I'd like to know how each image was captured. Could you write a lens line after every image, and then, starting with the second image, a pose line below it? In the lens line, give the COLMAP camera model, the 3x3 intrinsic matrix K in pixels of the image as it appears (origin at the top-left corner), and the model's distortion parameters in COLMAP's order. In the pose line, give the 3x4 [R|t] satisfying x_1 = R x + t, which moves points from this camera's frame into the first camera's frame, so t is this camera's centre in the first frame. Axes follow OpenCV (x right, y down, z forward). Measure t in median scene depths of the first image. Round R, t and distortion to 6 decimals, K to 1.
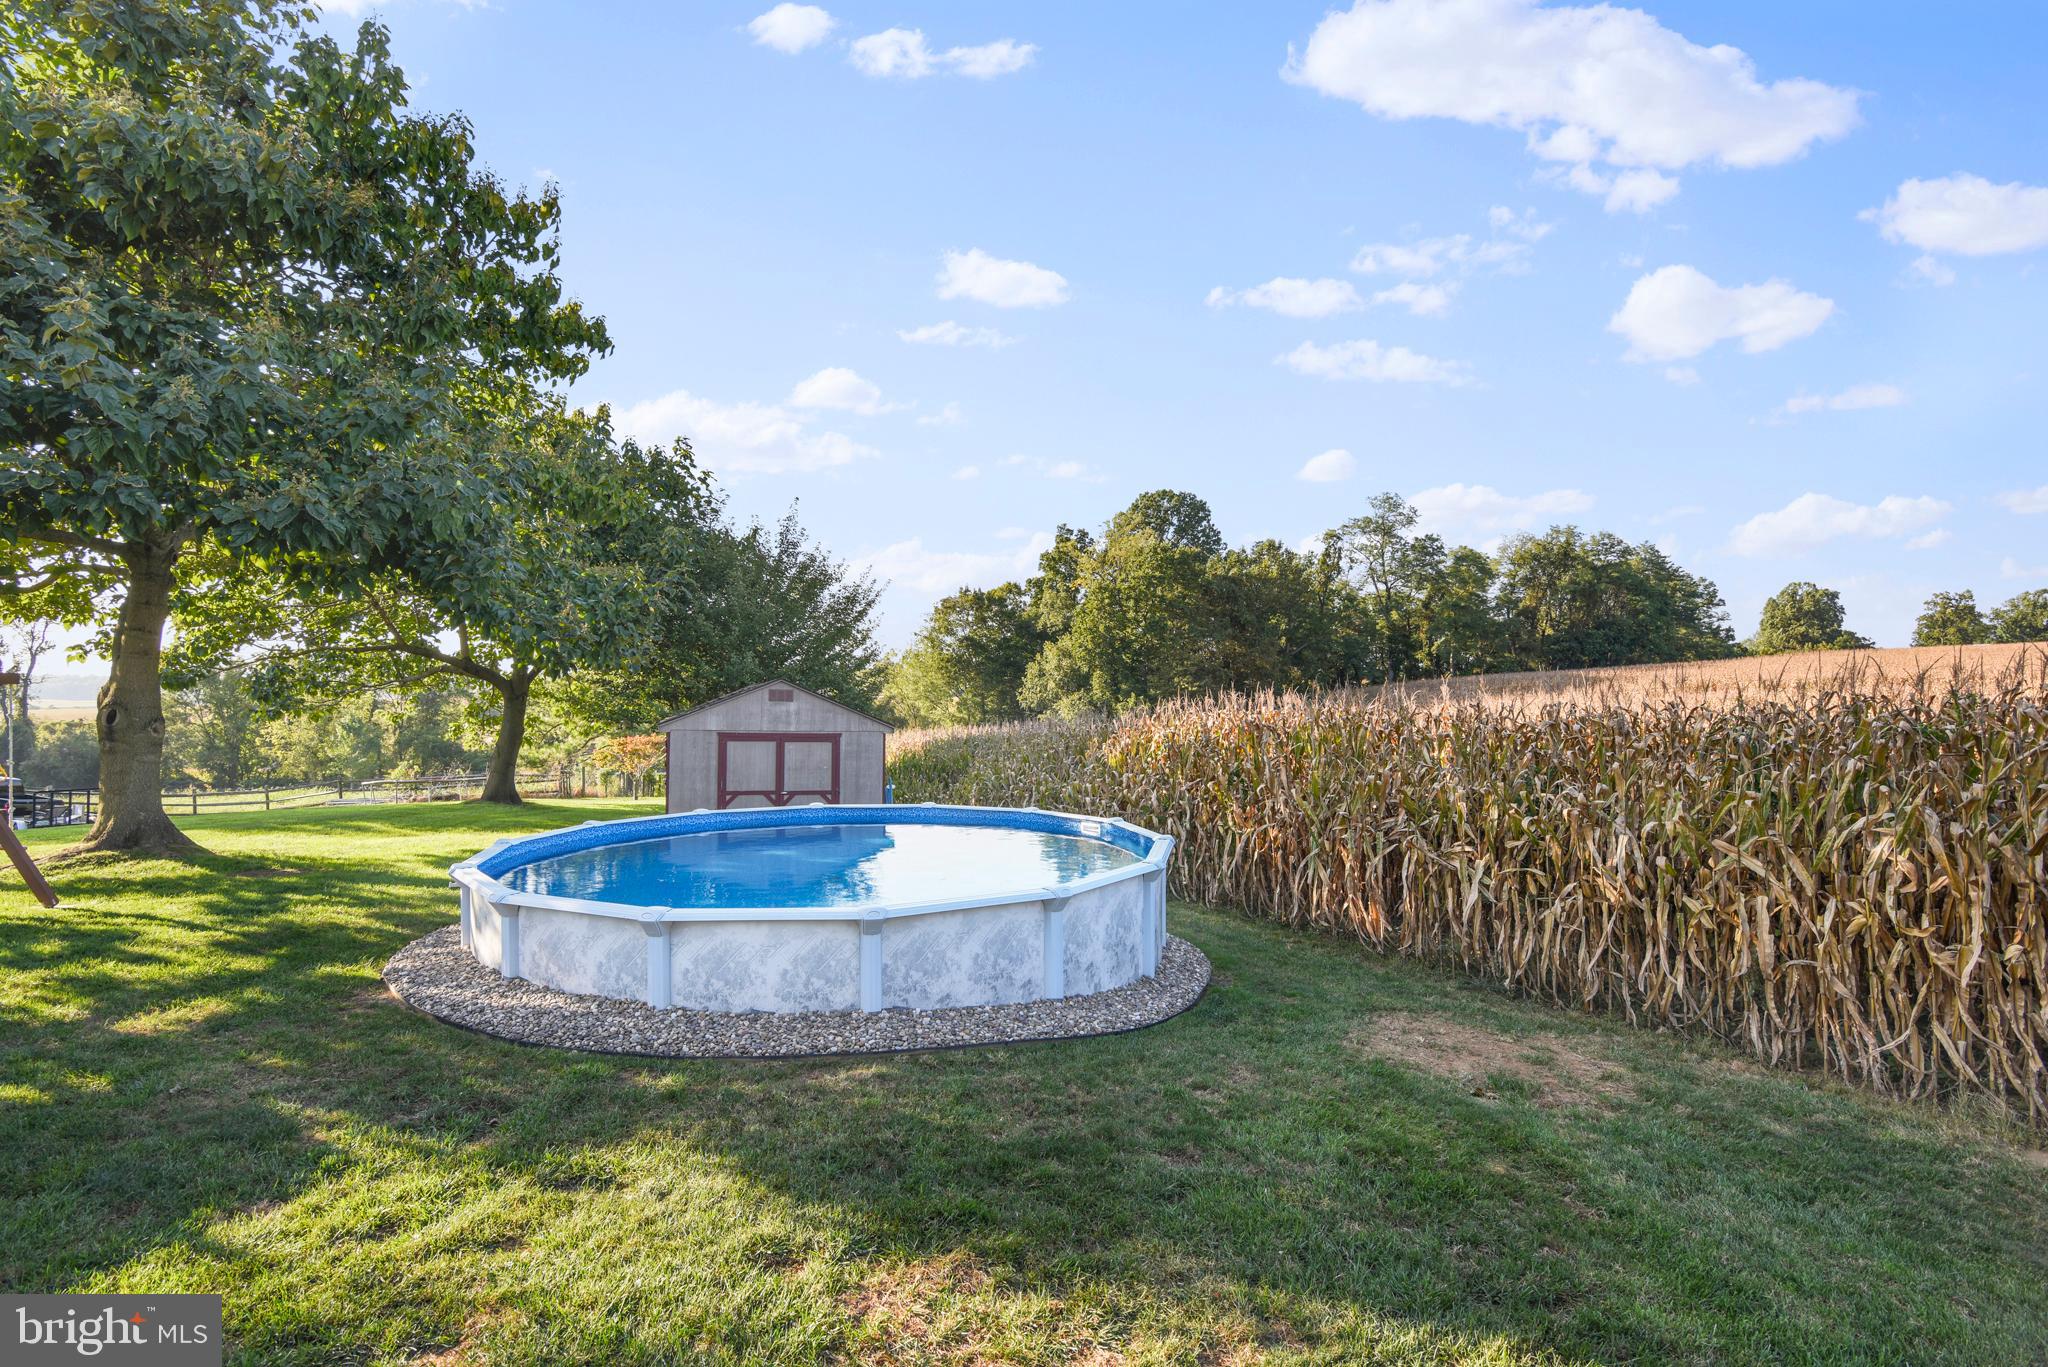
lens RADIAL K [[1045.6, 0, 1043.0], [0, 1045.6, 682.1], [0, 0, 1]] dist [-0.018587, -0.001183]
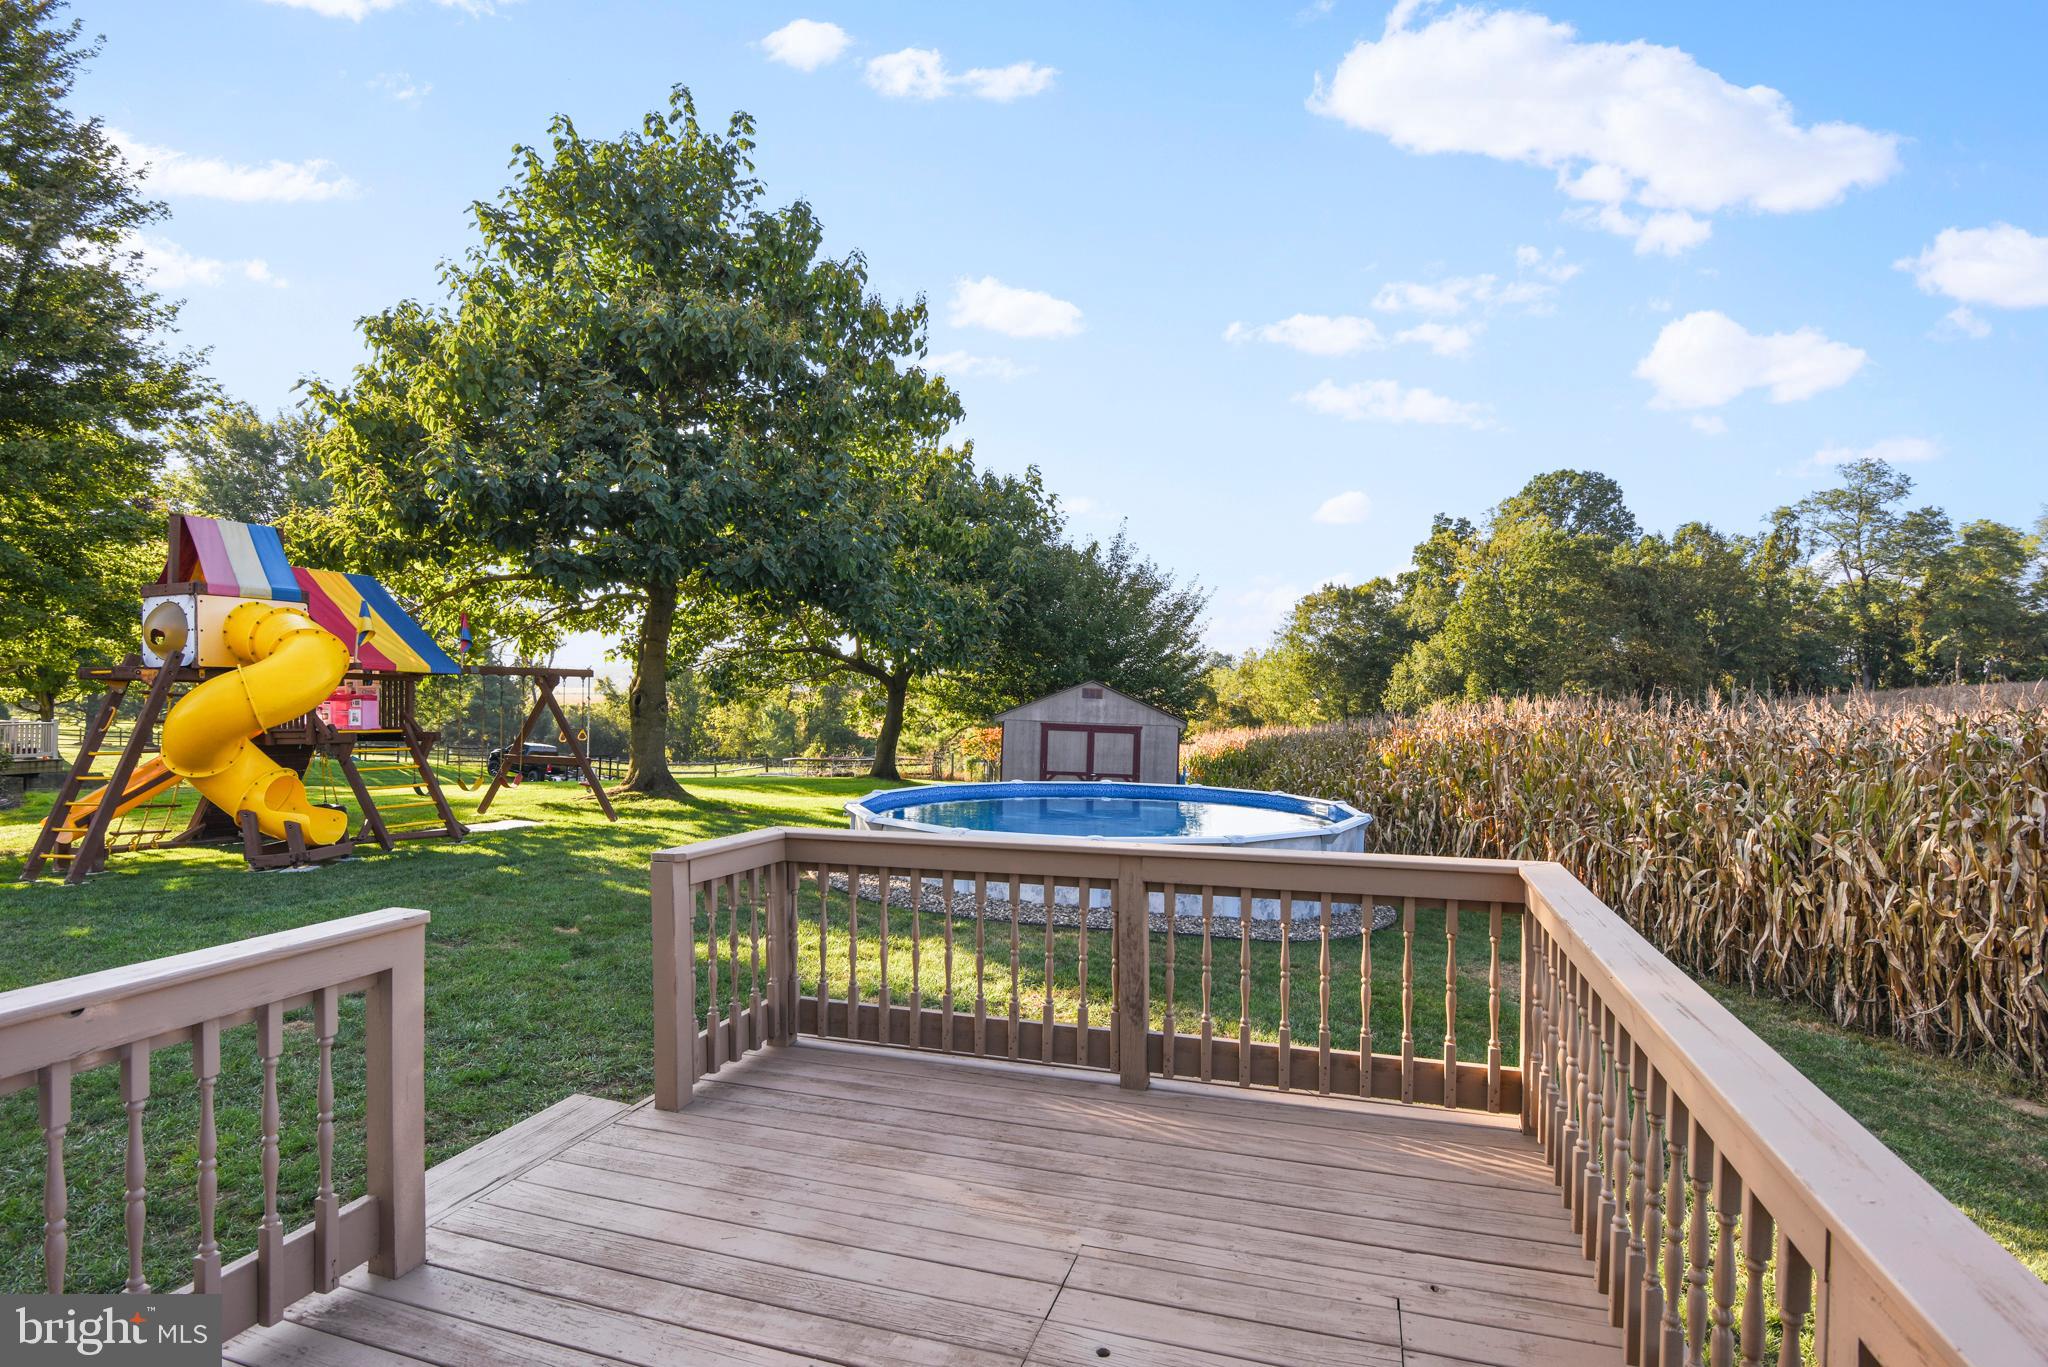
lens RADIAL K [[1061.0, 0, 1030.4], [0, 1061.0, 681.5], [0, 0, 1]] dist [-0.000445, -0.000075]
pose [[0.939467, 0.013549, -0.342372, 0.053073], [-0.013602, 0.999905, 0.002245, -0.001427], [0.342370, 0.002548, 0.939562, -0.090805]]
